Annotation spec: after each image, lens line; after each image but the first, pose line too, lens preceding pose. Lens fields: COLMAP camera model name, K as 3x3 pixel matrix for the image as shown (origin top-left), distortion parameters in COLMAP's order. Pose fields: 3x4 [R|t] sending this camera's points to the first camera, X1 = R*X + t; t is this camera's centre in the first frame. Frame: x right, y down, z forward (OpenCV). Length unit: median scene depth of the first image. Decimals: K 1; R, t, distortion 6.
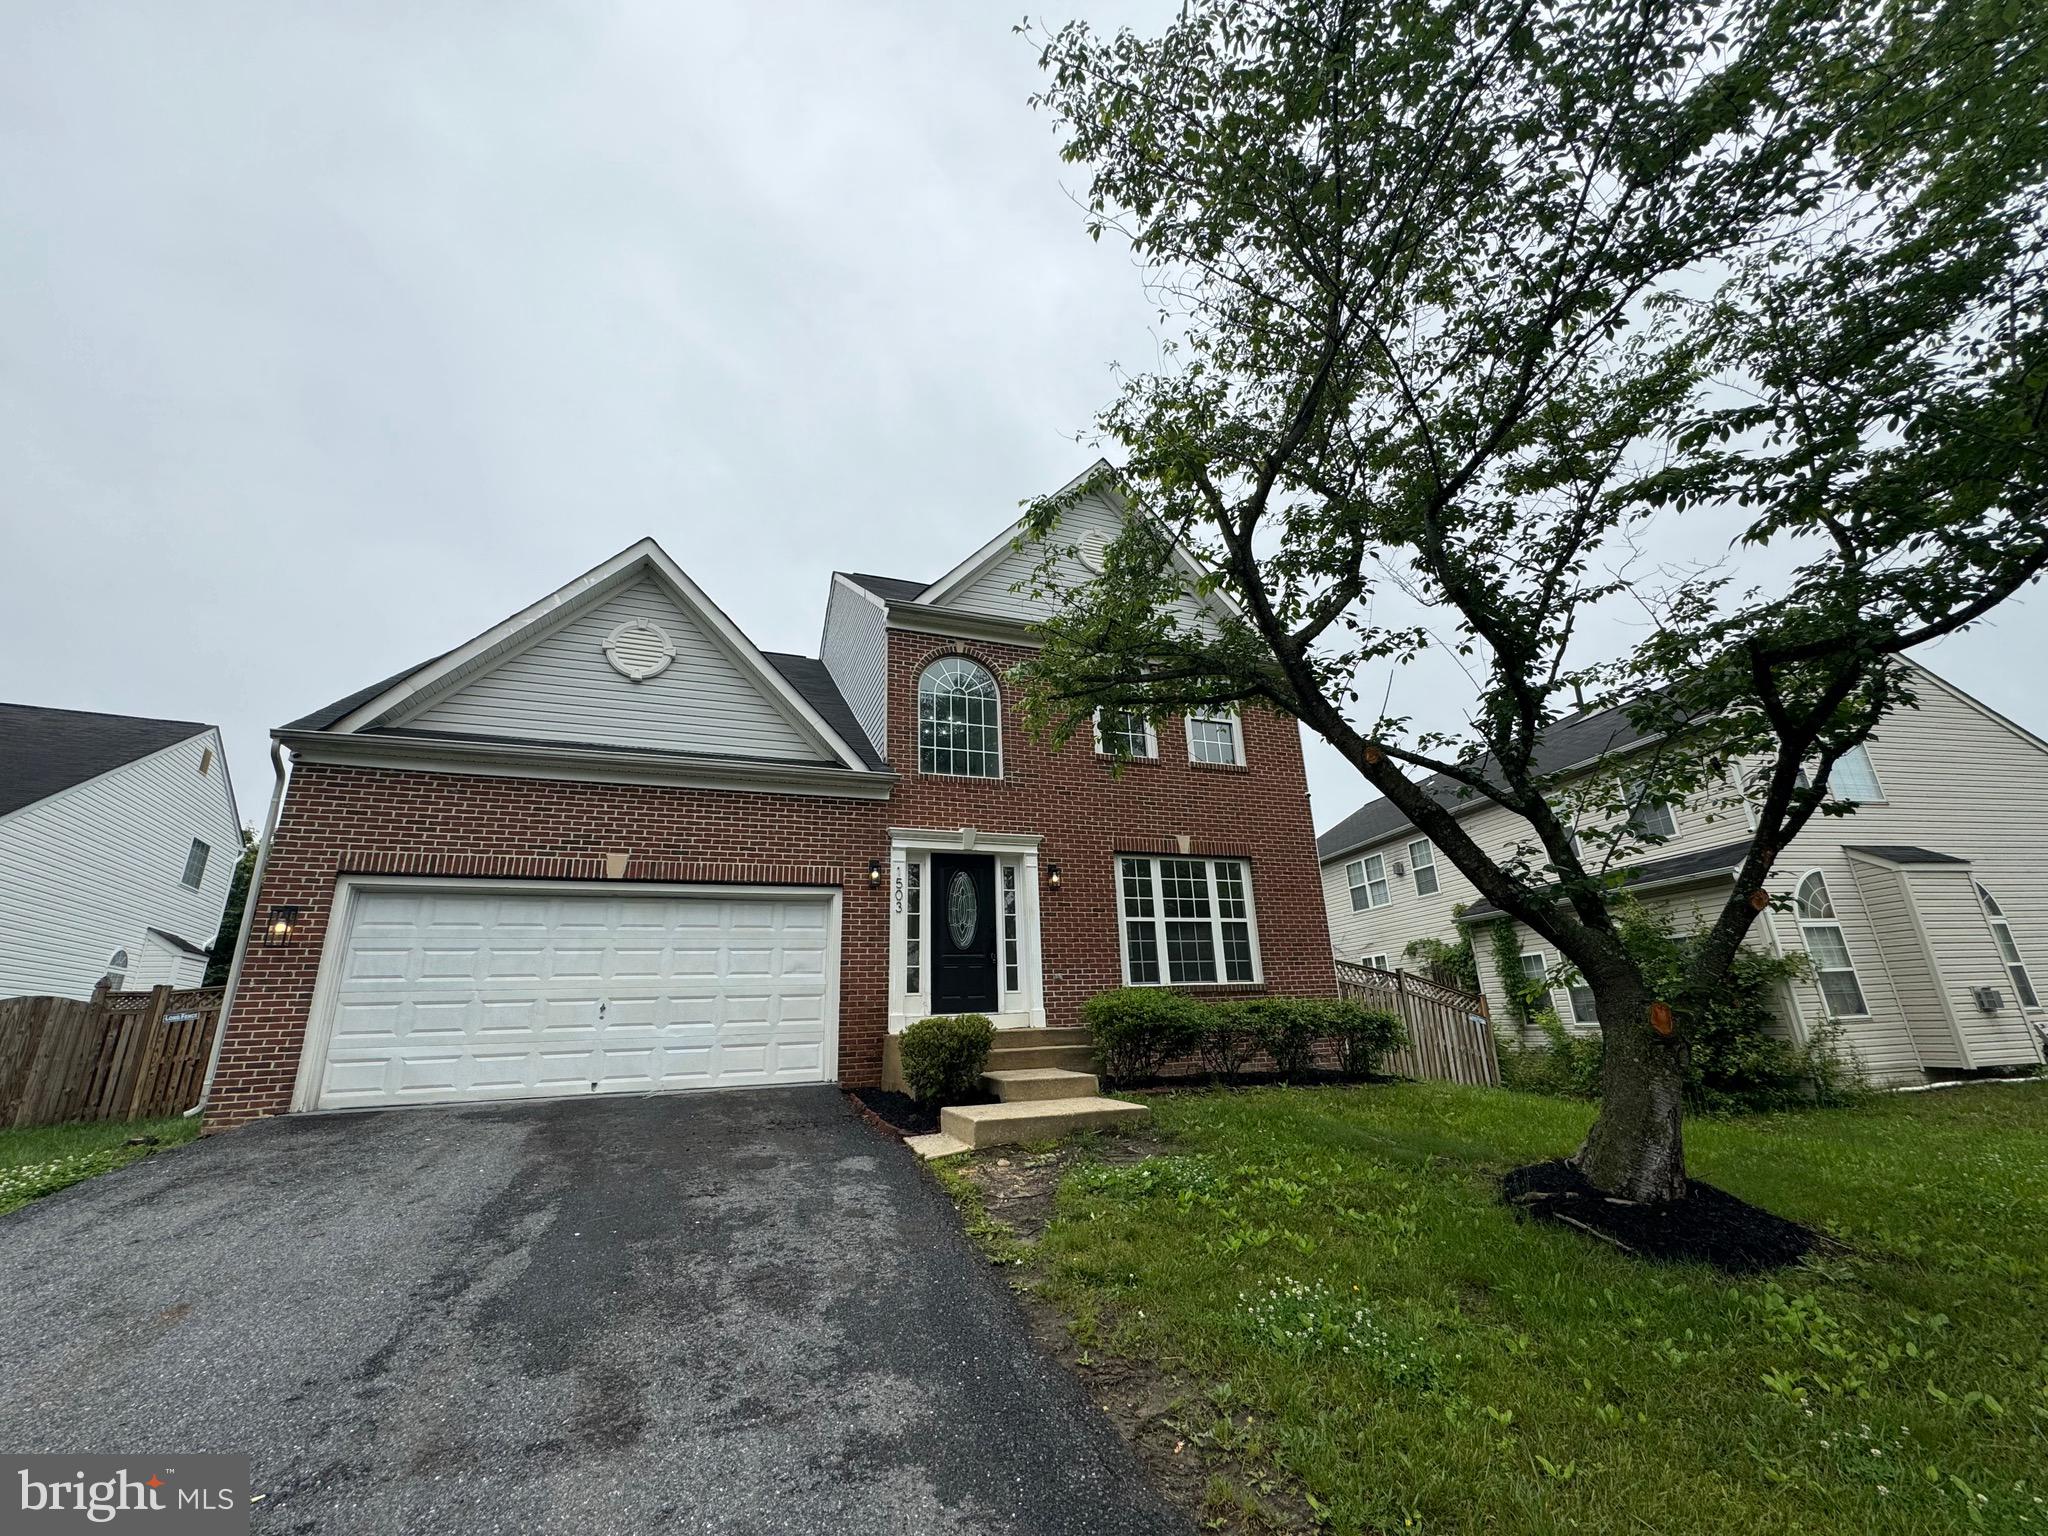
lens RADIAL K [[820.8, 0, 1024.0], [0, 820.8, 768.0], [0, 0, 1]] dist [-0.002119, -0.000078]
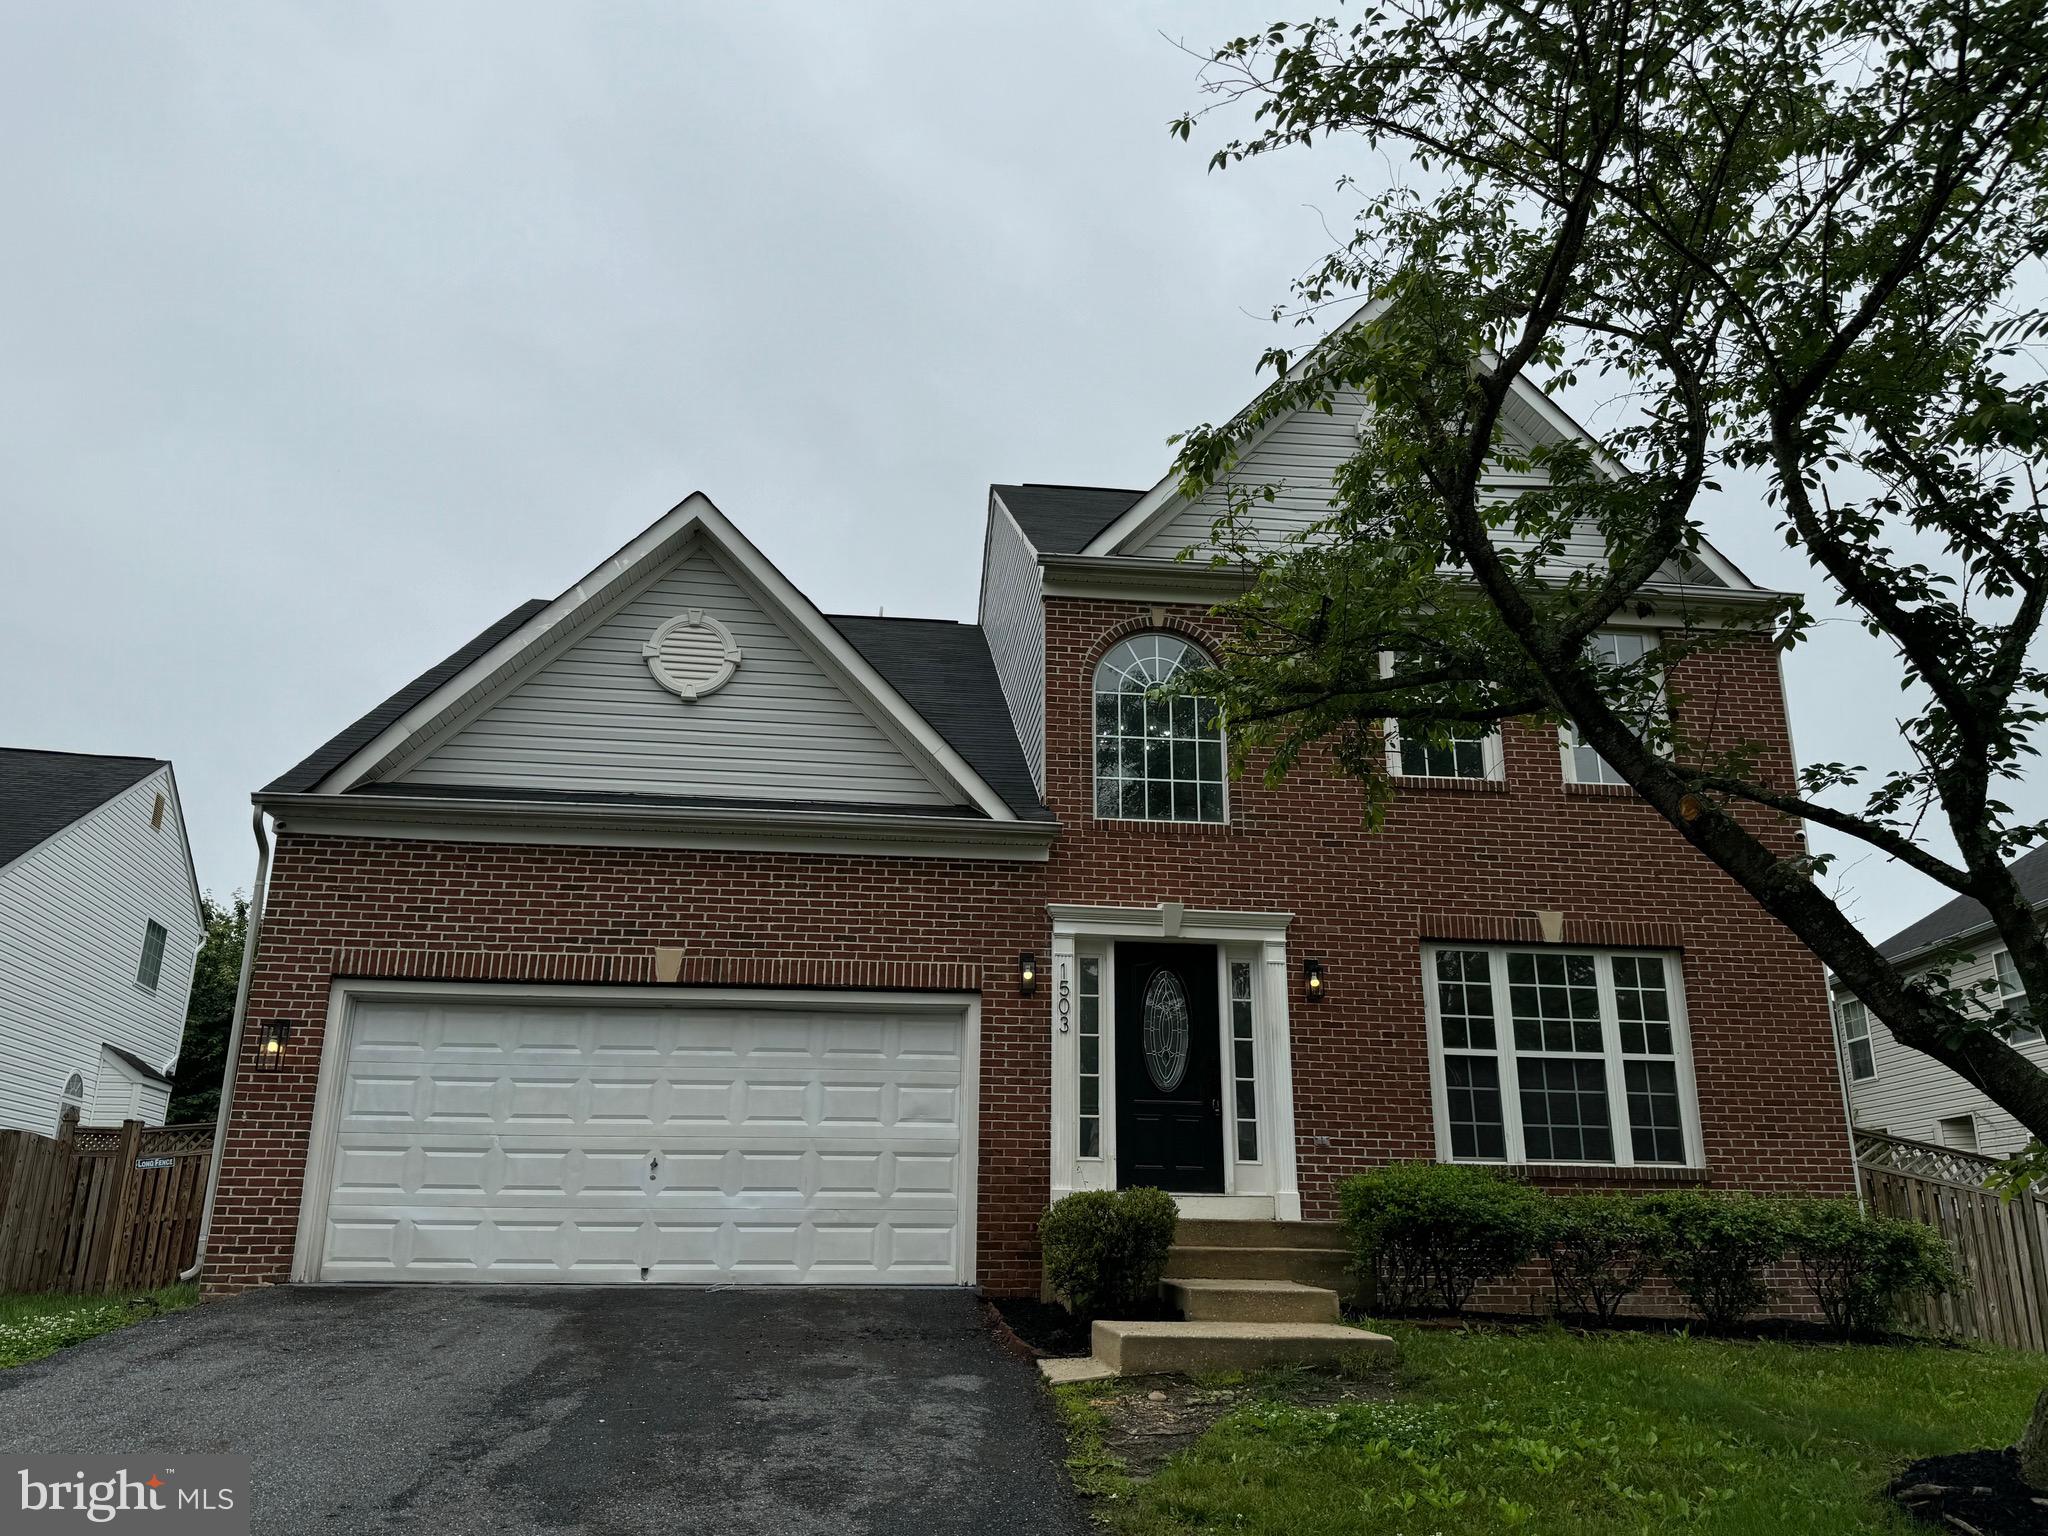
lens RADIAL K [[1514.8, 0, 1022.8], [0, 1514.8, 774.9], [0, 0, 1]] dist [0.049870, -0.071843]
pose [[0.966349, -0.030624, -0.255407, 0.143745], [0.032454, 0.999469, 0.002951, -0.039851], [0.255181, -0.011141, 0.966829, -0.194091]]
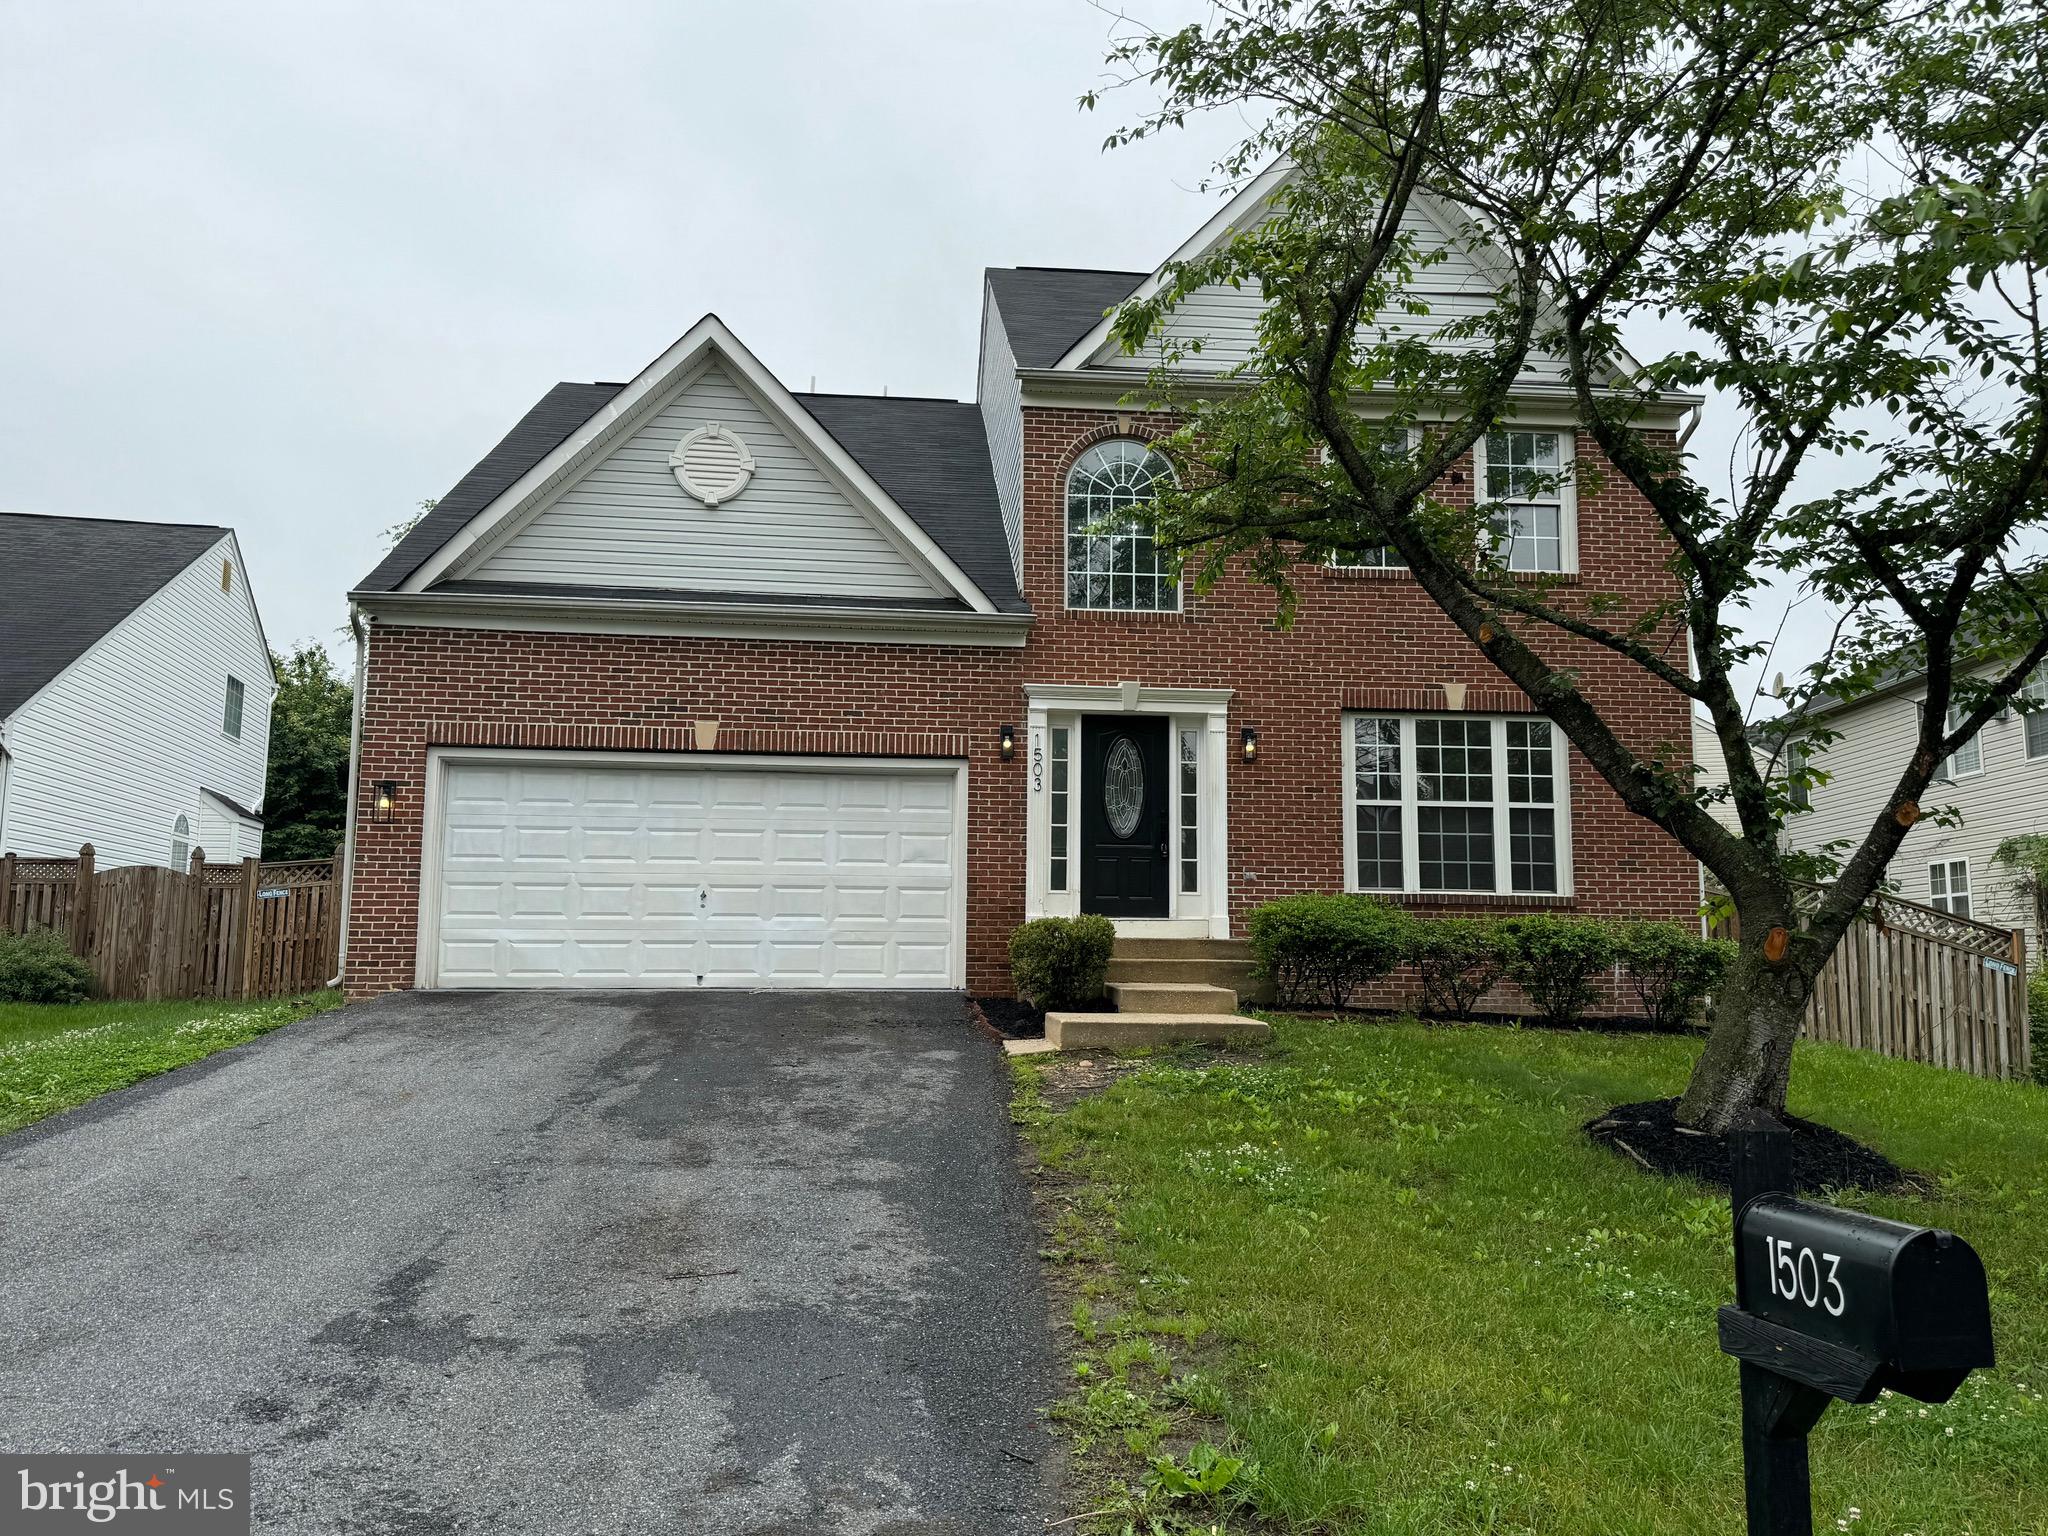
lens RADIAL K [[1499.2, 0, 1028.3], [0, 1499.2, 777.8], [0, 0, 1]] dist [0.188482, -0.388499]
pose [[0.962323, 0.012325, -0.271631, 0.255506], [0.038443, 0.982771, 0.180786, -0.109135], [0.269179, -0.184417, 0.945269, -0.408027]]
